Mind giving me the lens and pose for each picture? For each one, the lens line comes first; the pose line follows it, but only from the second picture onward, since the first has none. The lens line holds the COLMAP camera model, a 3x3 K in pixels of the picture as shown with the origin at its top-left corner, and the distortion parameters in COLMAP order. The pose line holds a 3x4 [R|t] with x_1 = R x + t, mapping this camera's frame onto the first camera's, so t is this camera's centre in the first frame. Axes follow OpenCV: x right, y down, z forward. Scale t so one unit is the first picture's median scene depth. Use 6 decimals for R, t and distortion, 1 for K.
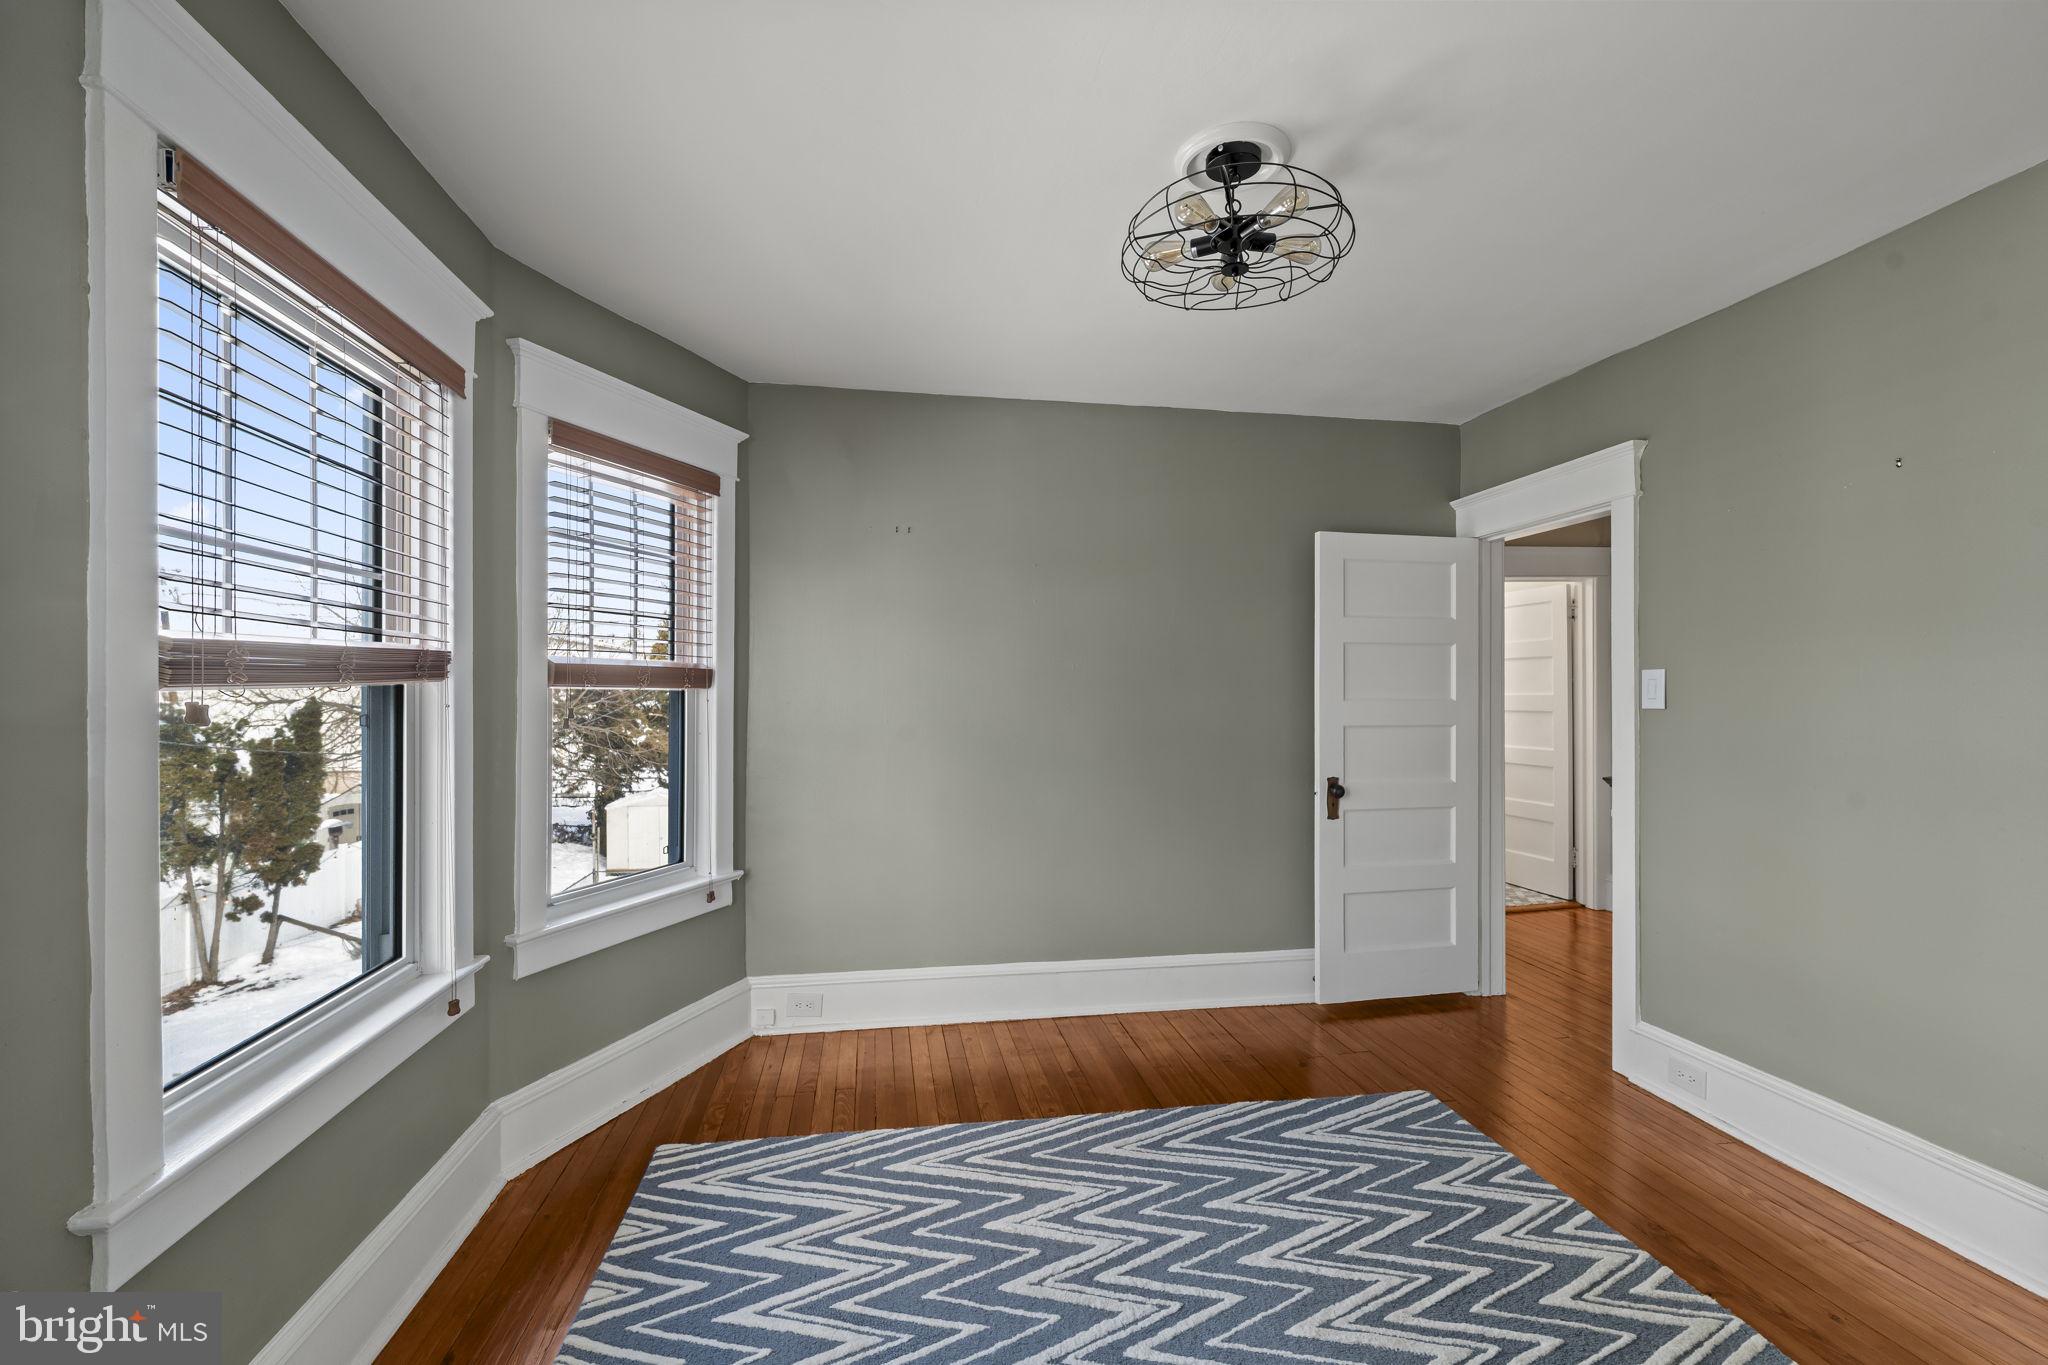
lens RADIAL K [[892.5, 0, 1025.5], [0, 892.5, 688.4], [0, 0, 1]] dist [-0.005763, 0.000298]
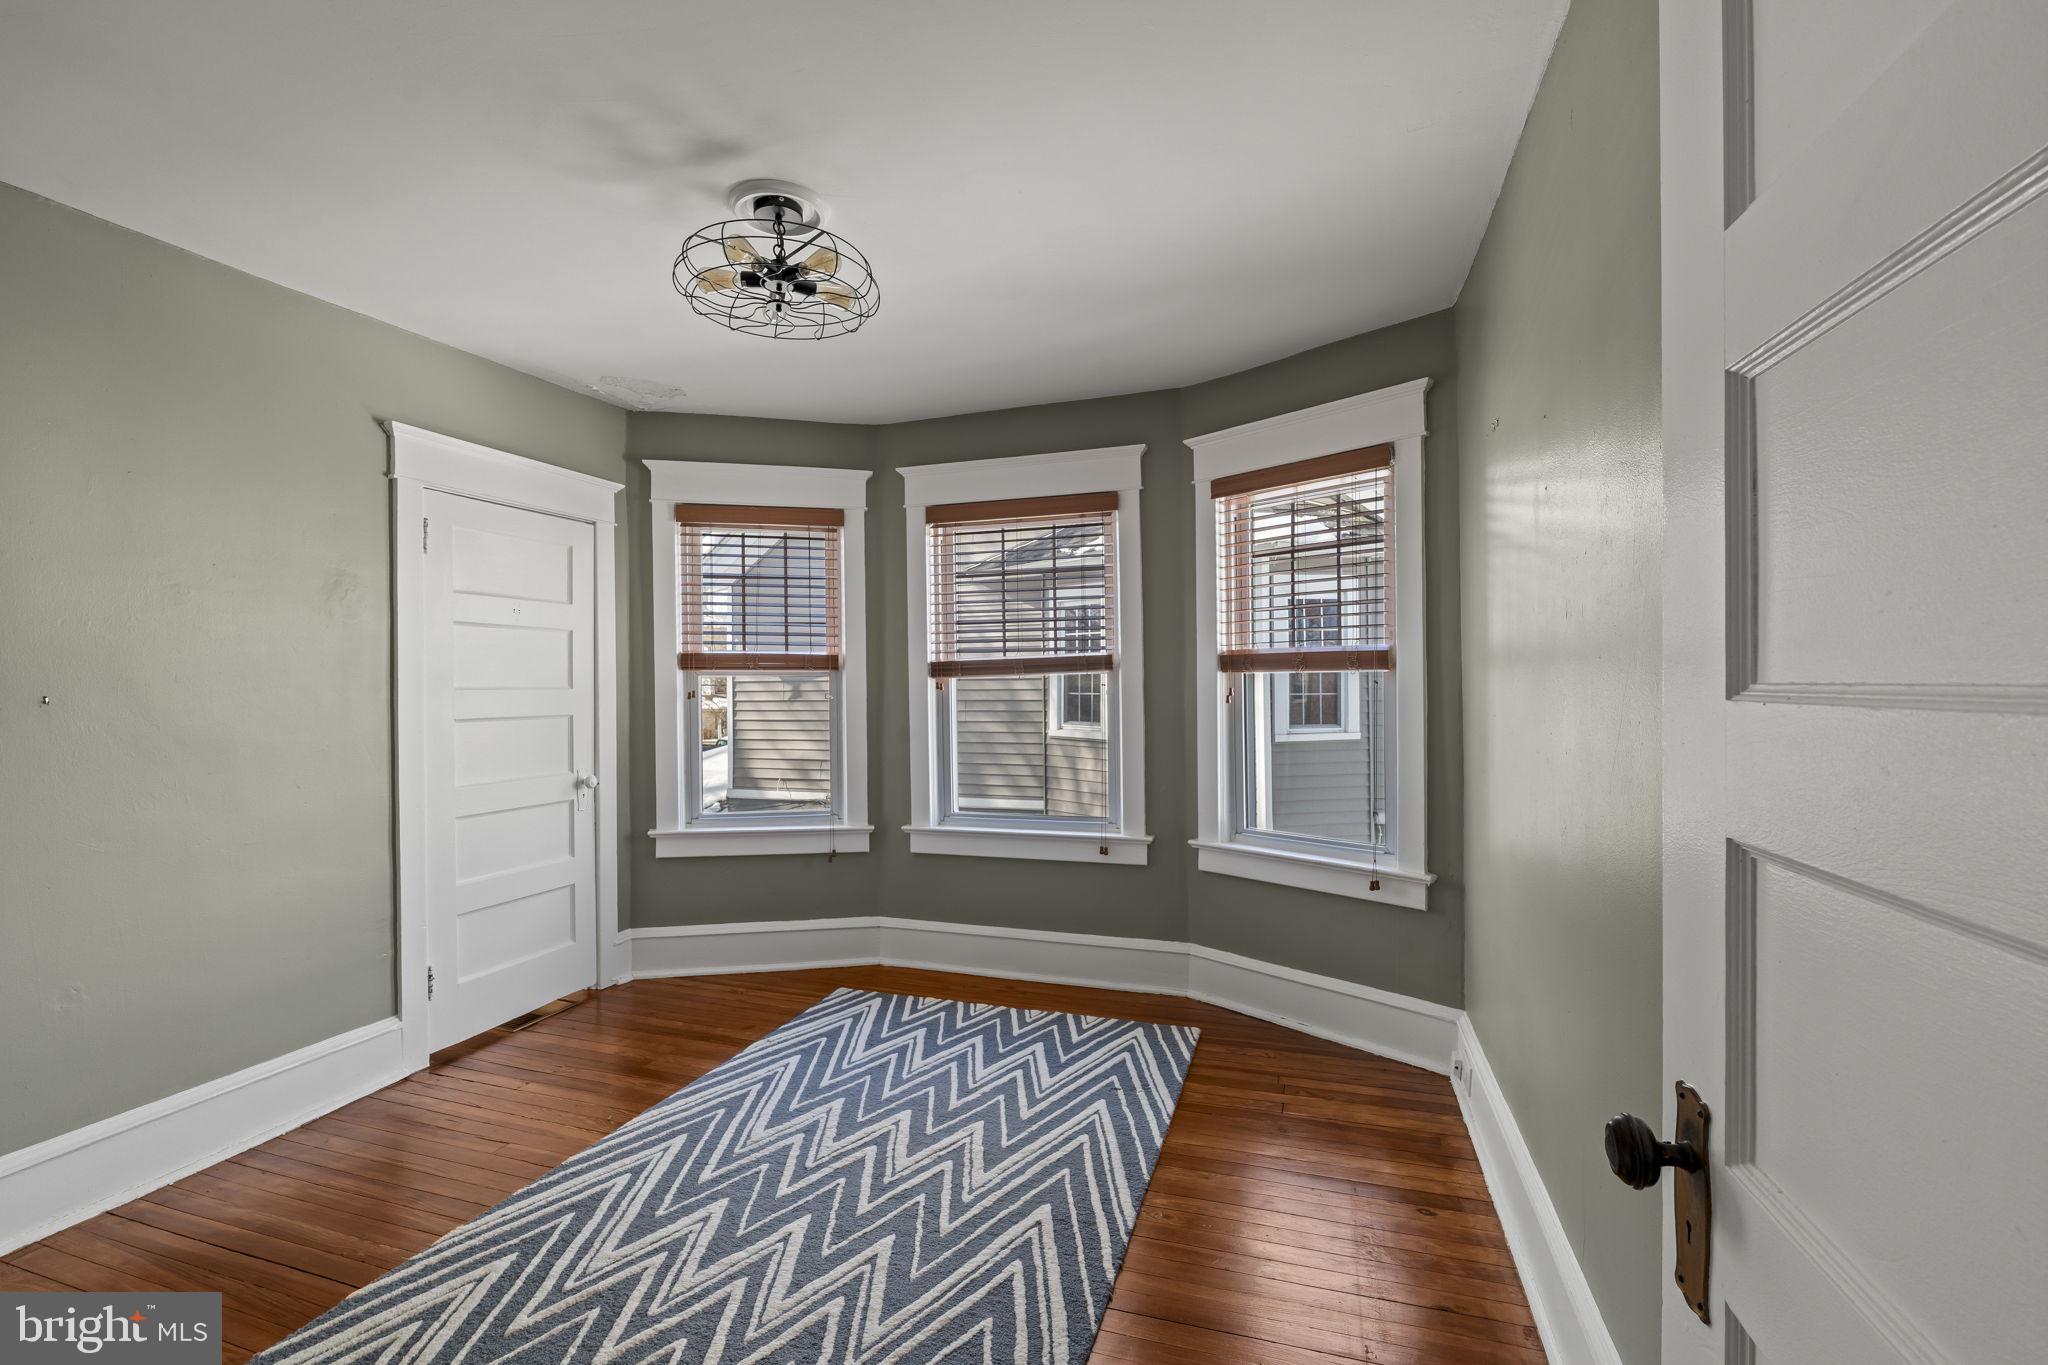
lens RADIAL K [[892.5, 0, 1025.5], [0, 892.5, 688.4], [0, 0, 1]] dist [-0.005763, 0.000298]
pose [[-0.468211, 0.009668, -0.883564, 1.054430], [0.009505, 0.999937, 0.005904, 0.014114], [0.883566, -0.005634, -0.468273, 1.736397]]
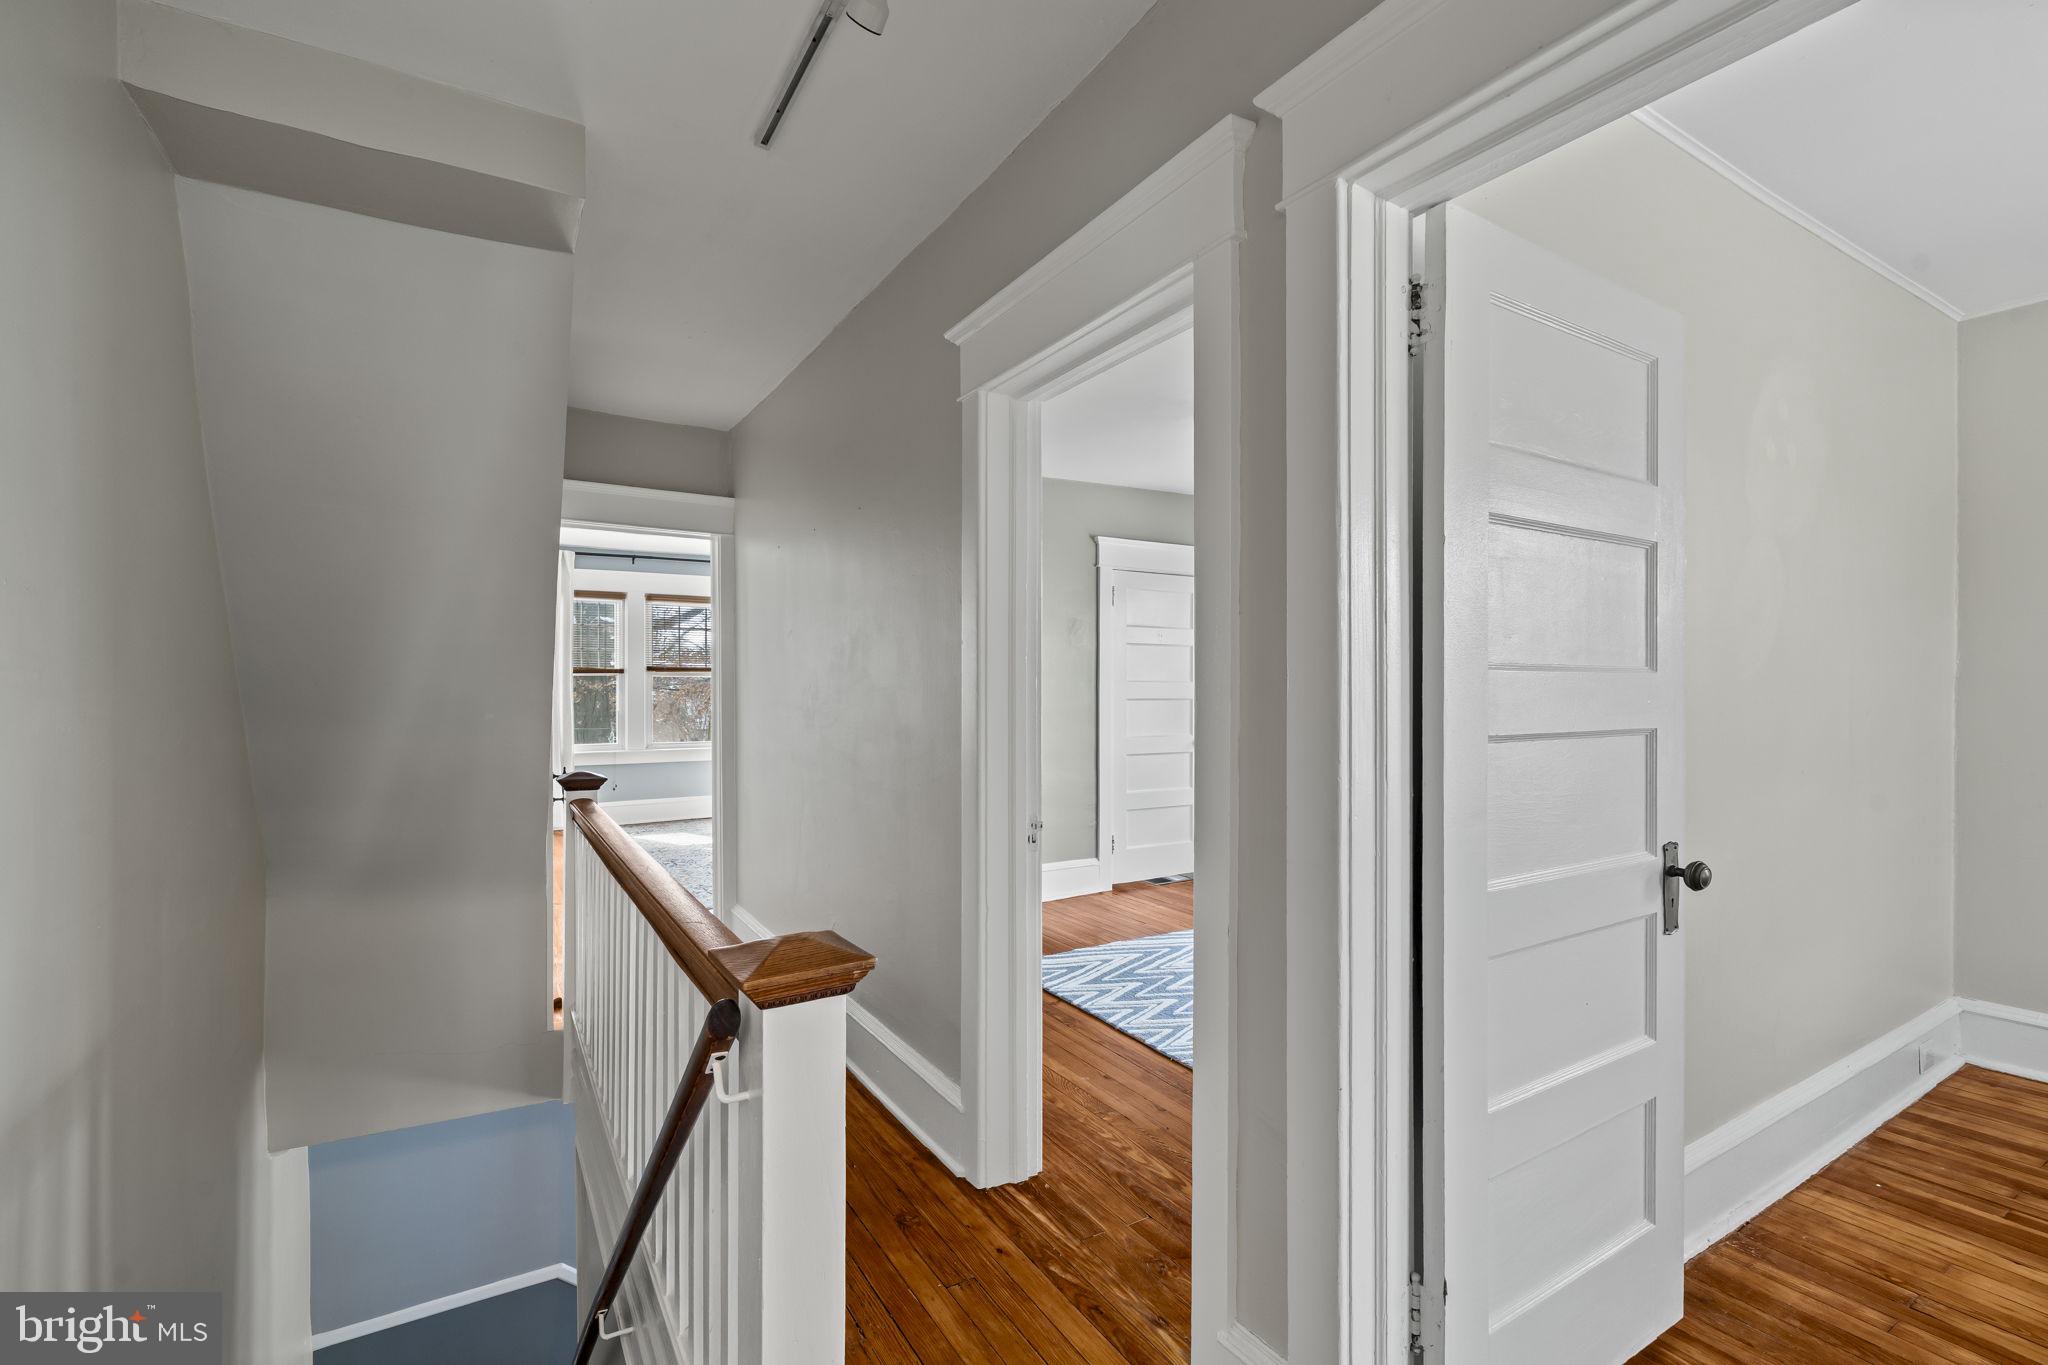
lens RADIAL K [[892.5, 0, 1025.5], [0, 892.5, 688.4], [0, 0, 1]] dist [-0.005763, 0.000298]
pose [[-0.928956, 0.000747, -0.370189, 1.449261], [0.002658, 0.999986, -0.004652, 0.044715], [0.370181, -0.005306, -0.928945, 2.558466]]
